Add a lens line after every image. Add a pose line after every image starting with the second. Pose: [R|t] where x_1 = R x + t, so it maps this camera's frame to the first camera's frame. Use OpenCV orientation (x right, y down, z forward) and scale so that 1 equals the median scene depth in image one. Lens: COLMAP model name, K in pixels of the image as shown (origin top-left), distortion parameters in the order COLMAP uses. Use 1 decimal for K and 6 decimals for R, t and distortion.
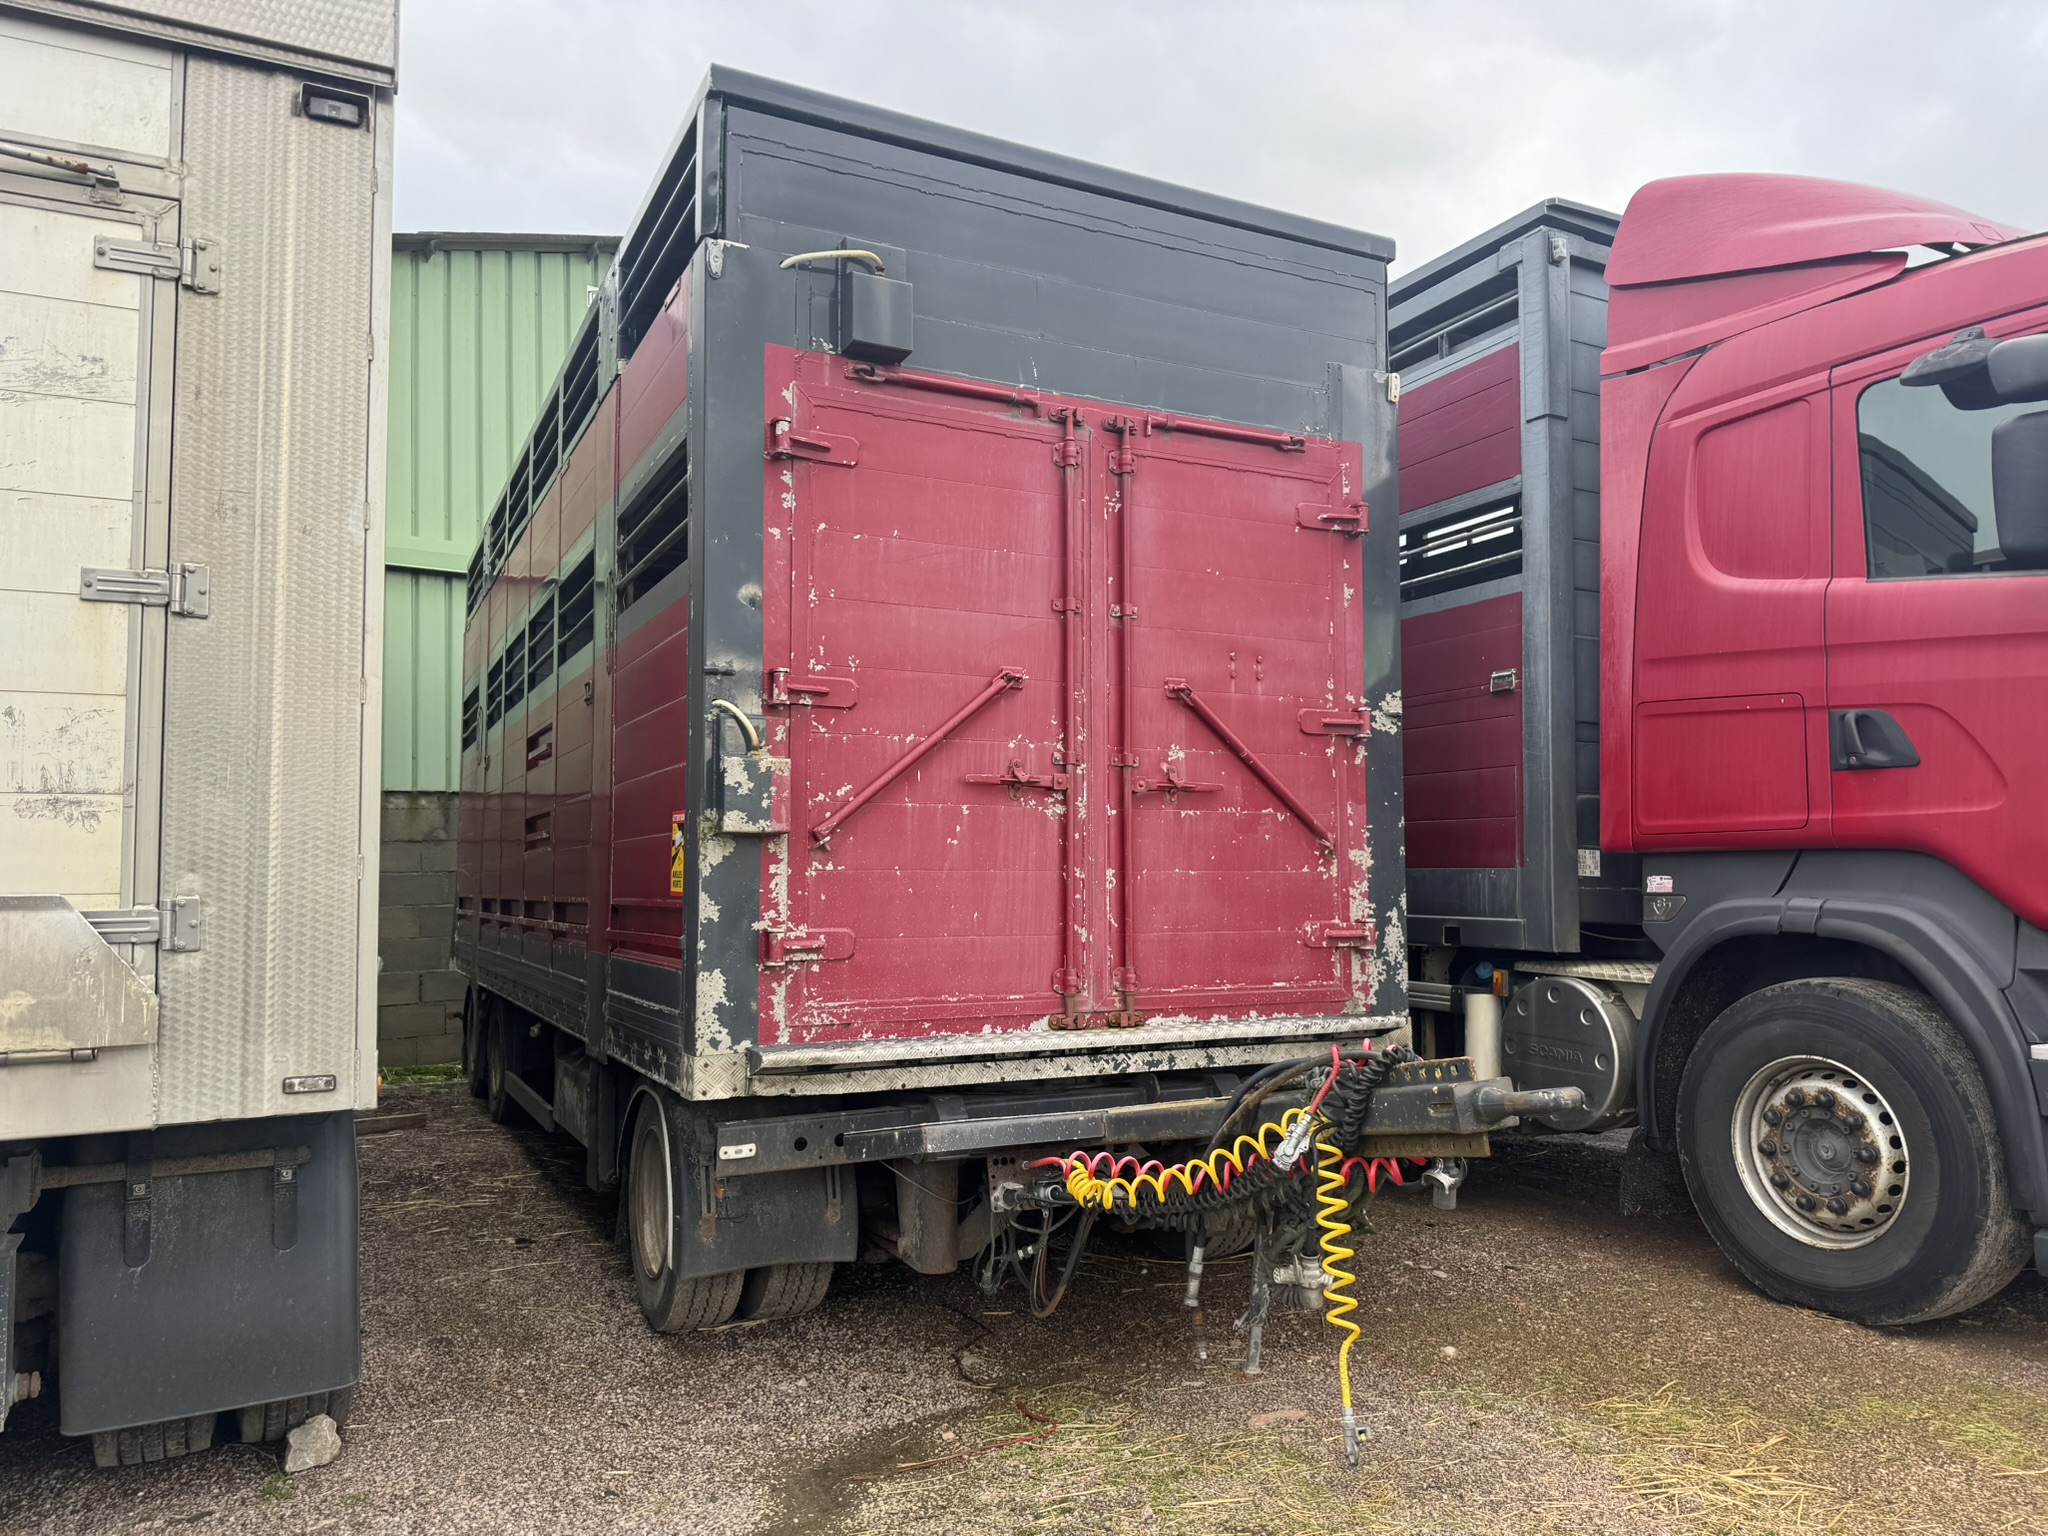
lens RADIAL K [[1446.7, 0, 1022.3], [0, 1446.7, 761.2], [0, 0, 1]] dist [0.033498, -0.016535]
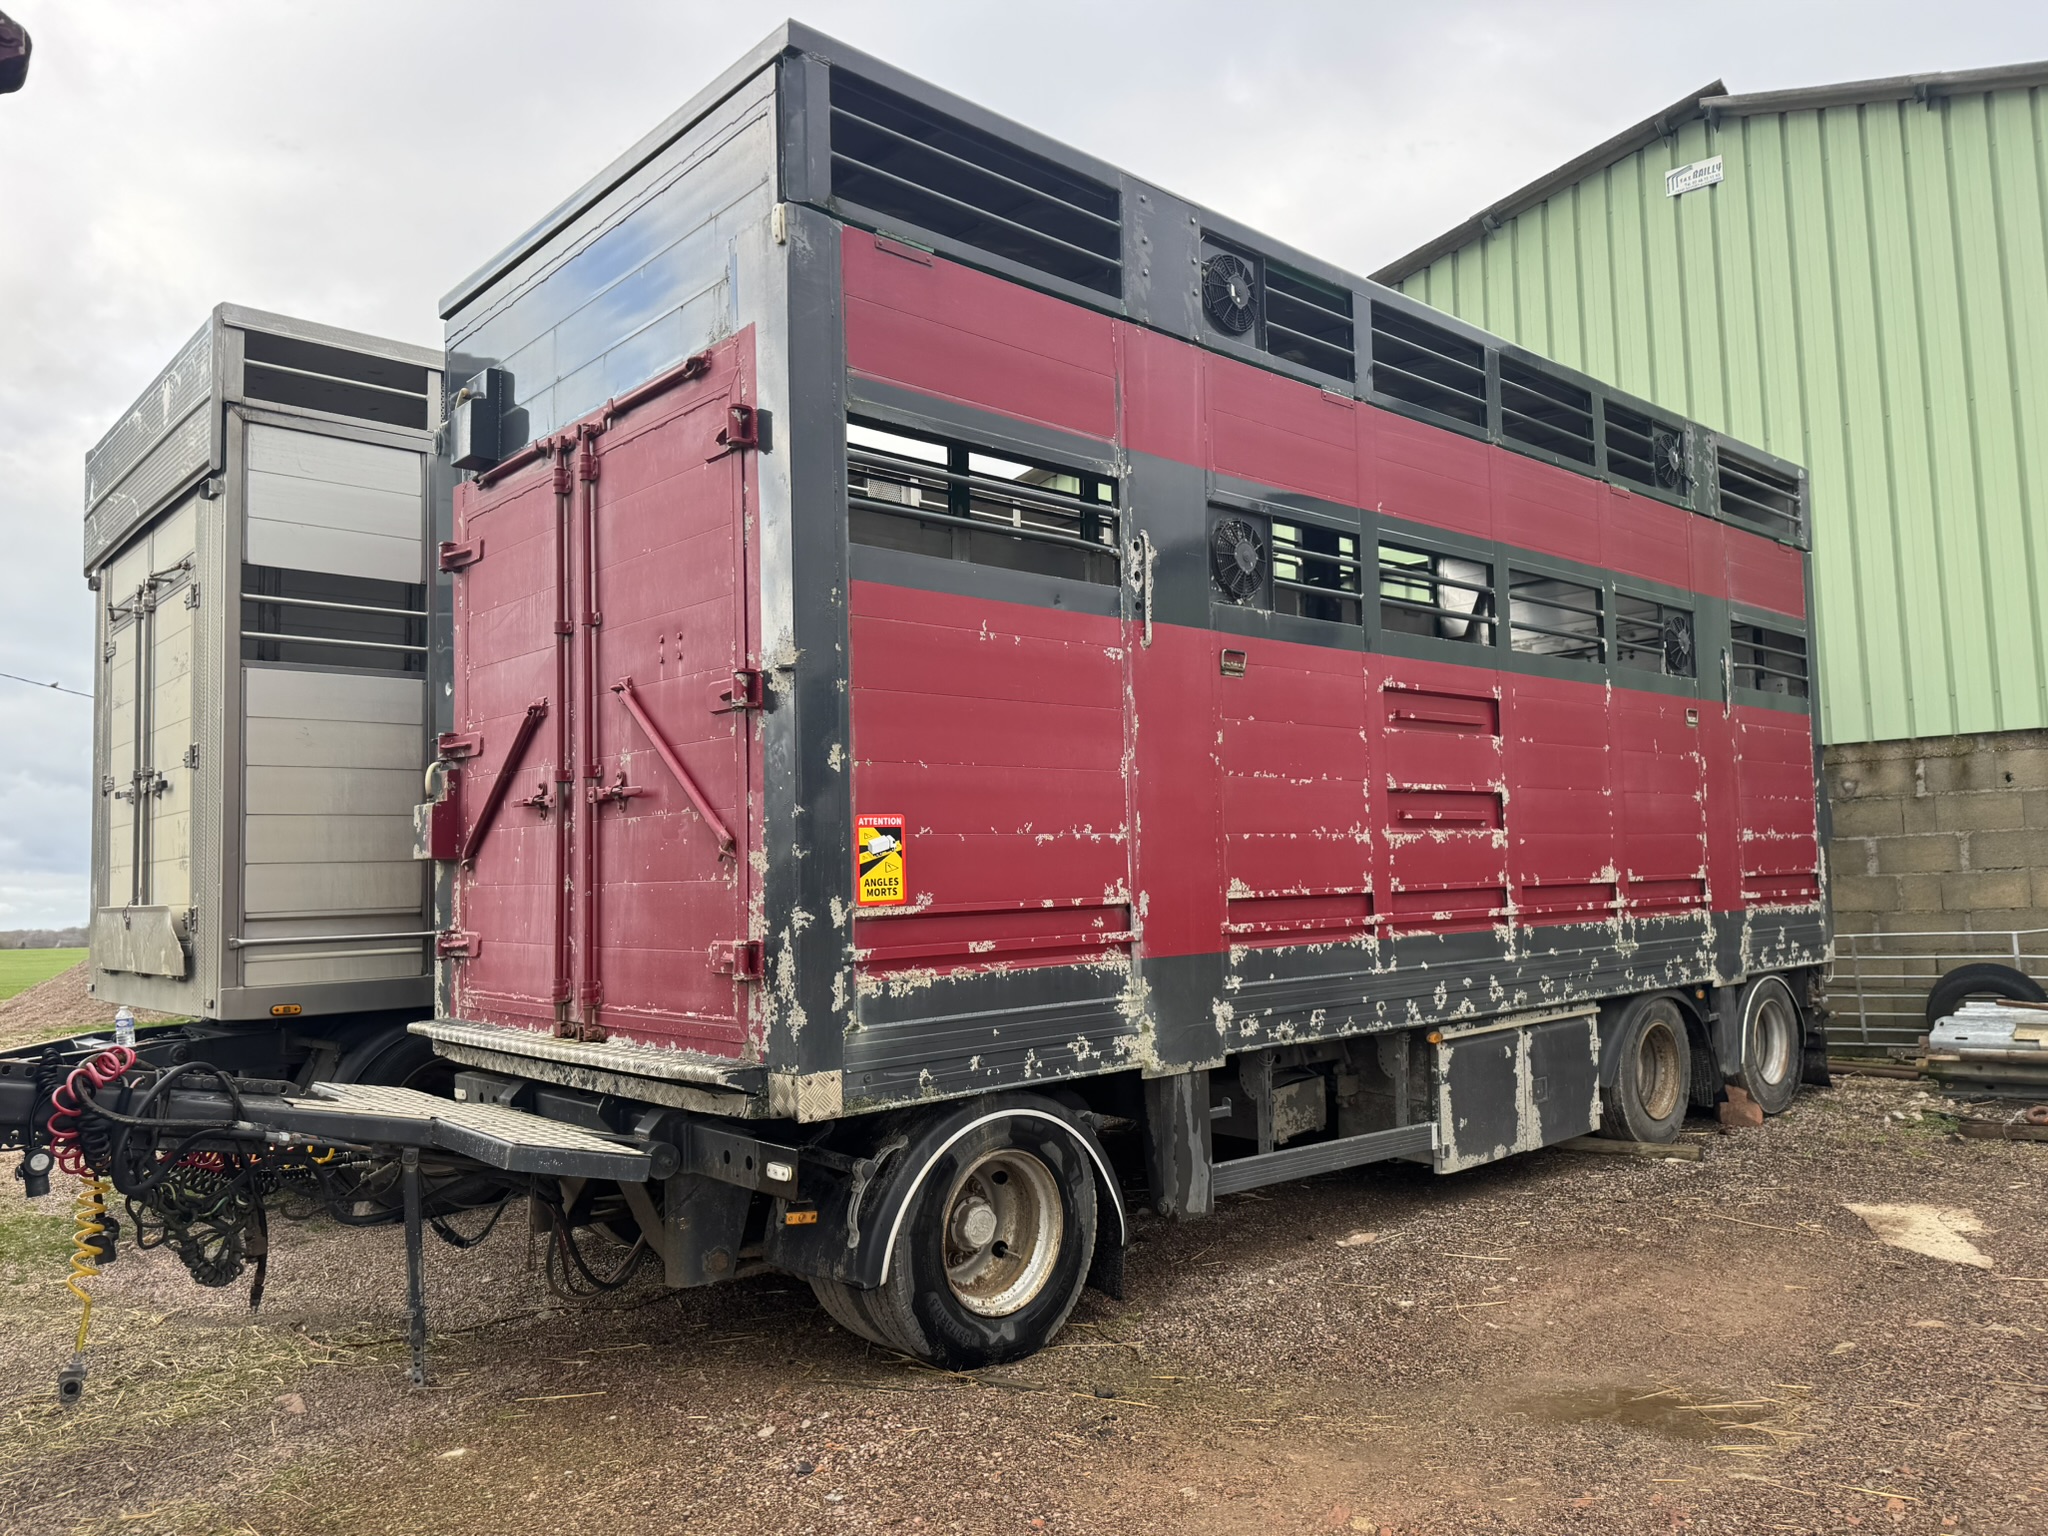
lens RADIAL K [[1488.6, 0, 1019.1], [0, 1488.6, 764.1], [0, 0, 1]] dist [0.074438, -0.006285]
pose [[0.275570, -0.074090, -0.958421, 1.053338], [0.109578, 0.992948, -0.045252, 0.067263], [0.955015, -0.092552, 0.281746, 0.924968]]
